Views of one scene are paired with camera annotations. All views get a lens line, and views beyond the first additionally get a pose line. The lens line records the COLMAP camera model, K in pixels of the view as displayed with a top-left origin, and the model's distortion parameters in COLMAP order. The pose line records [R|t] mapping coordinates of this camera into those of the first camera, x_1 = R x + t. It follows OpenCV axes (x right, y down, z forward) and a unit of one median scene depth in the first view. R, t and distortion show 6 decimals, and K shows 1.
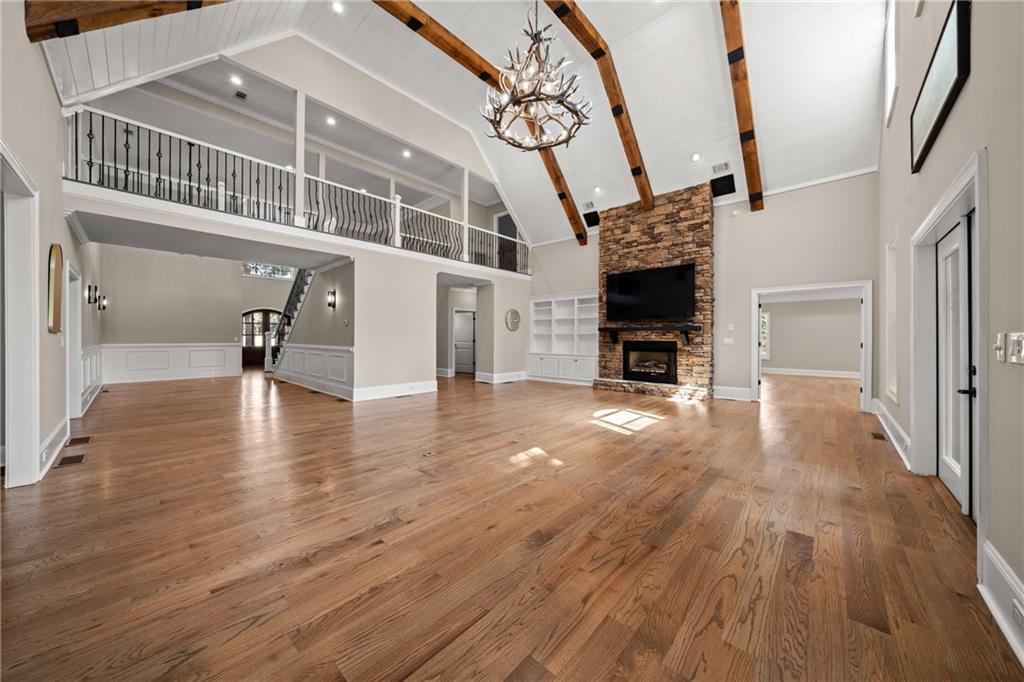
lens RADIAL K [[350.8, 0, 513.3], [0, 350.8, 337.8], [0, 0, 1]] dist [-0.001787, -0.000082]
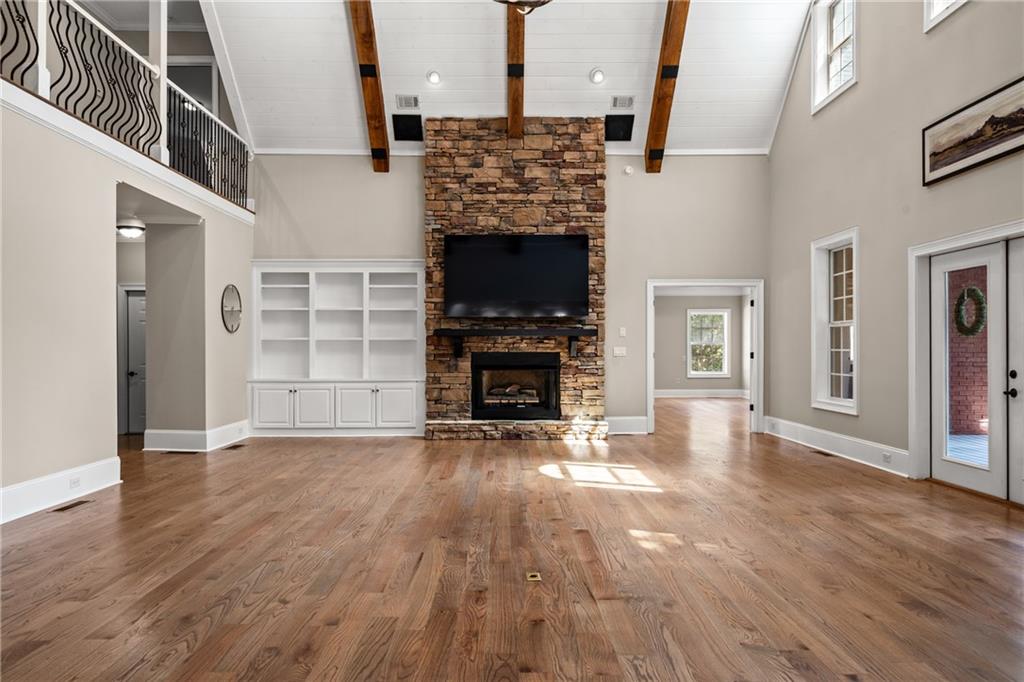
lens RADIAL K [[683.4, 0, 511.2], [0, 683.4, 351.1], [0, 0, 1]] dist [0.004669, 0.000551]
pose [[0.729447, -0.006580, 0.684006, -0.447585], [0.002854, 0.999974, 0.006575, -0.000849], [-0.684032, -0.002844, 0.729447, 0.144238]]
